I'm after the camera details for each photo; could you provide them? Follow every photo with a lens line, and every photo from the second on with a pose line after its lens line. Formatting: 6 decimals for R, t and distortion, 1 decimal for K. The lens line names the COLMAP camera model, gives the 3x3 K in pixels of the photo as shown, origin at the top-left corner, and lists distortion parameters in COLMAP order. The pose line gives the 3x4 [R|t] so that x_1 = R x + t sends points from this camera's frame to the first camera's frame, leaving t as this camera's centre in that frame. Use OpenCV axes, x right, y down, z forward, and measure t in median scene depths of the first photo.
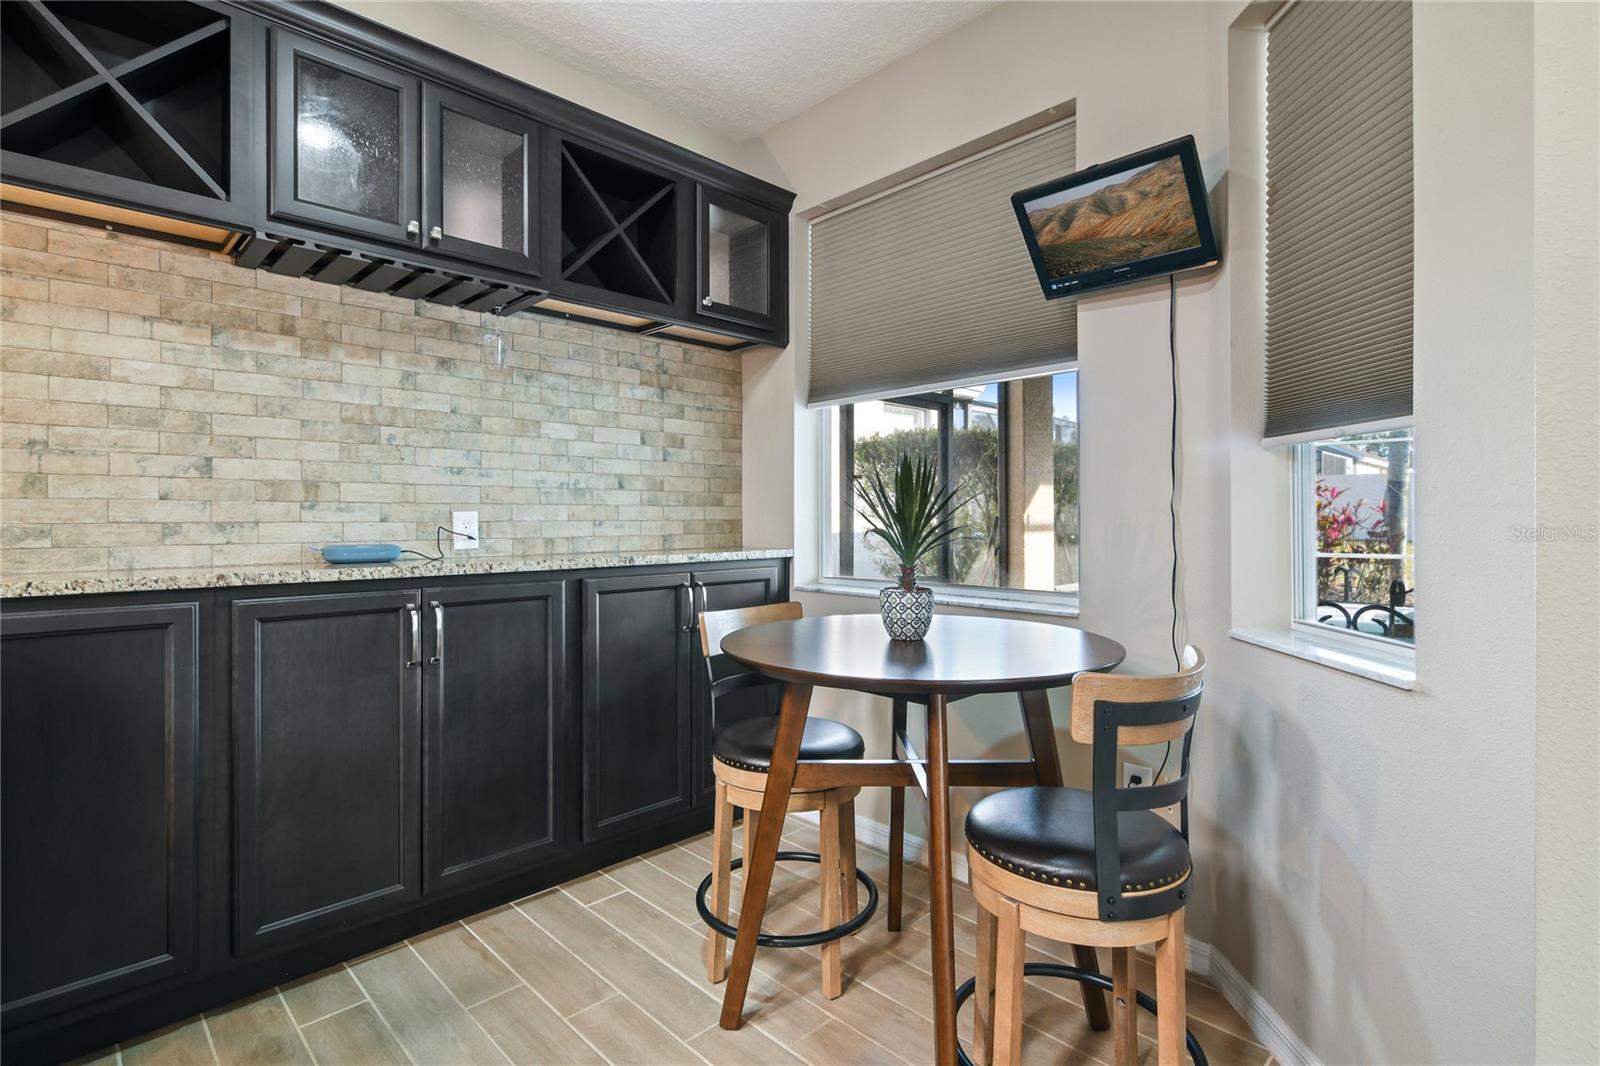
lens RADIAL K [[770.7, 0, 793.8], [0, 770.7, 515.9], [0, 0, 1]] dist [-0.000414, -0.001181]
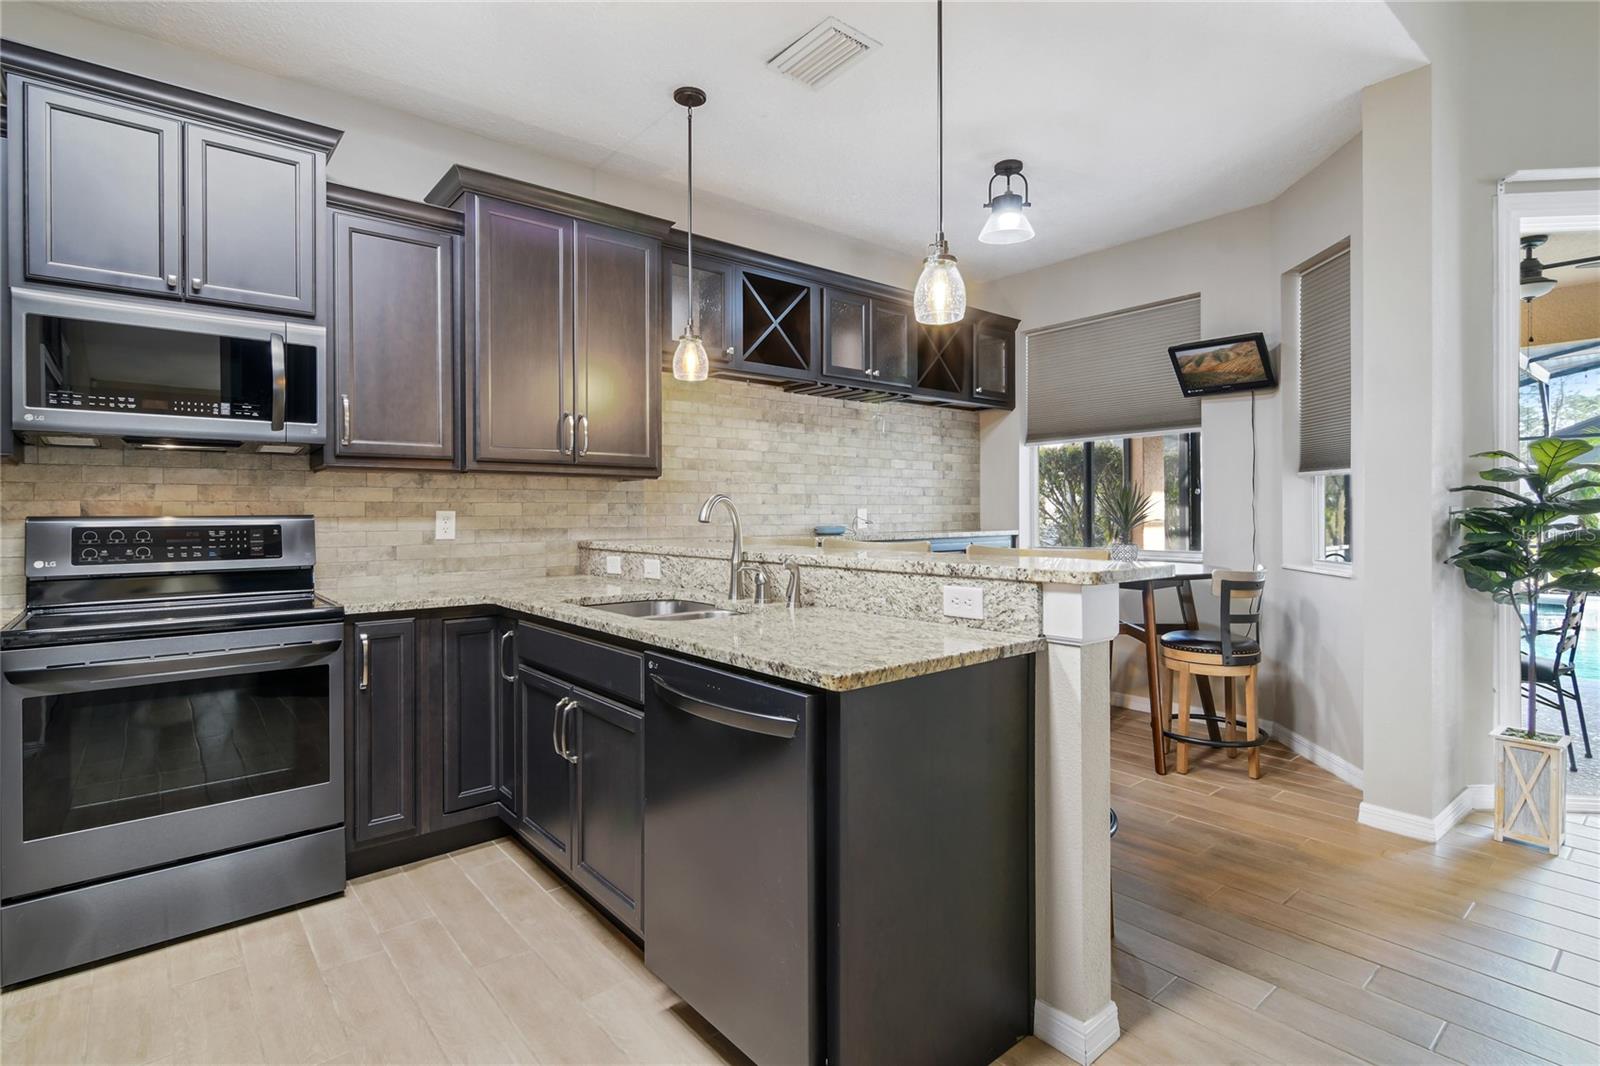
lens RADIAL K [[770.7, 0, 793.8], [0, 770.7, 515.9], [0, 0, 1]] dist [-0.000414, -0.001181]
pose [[0.996509, -0.003621, -0.083409, -0.465580], [0.004207, 0.999968, 0.006851, -0.002172], [0.083382, -0.007178, 0.996492, -0.960565]]
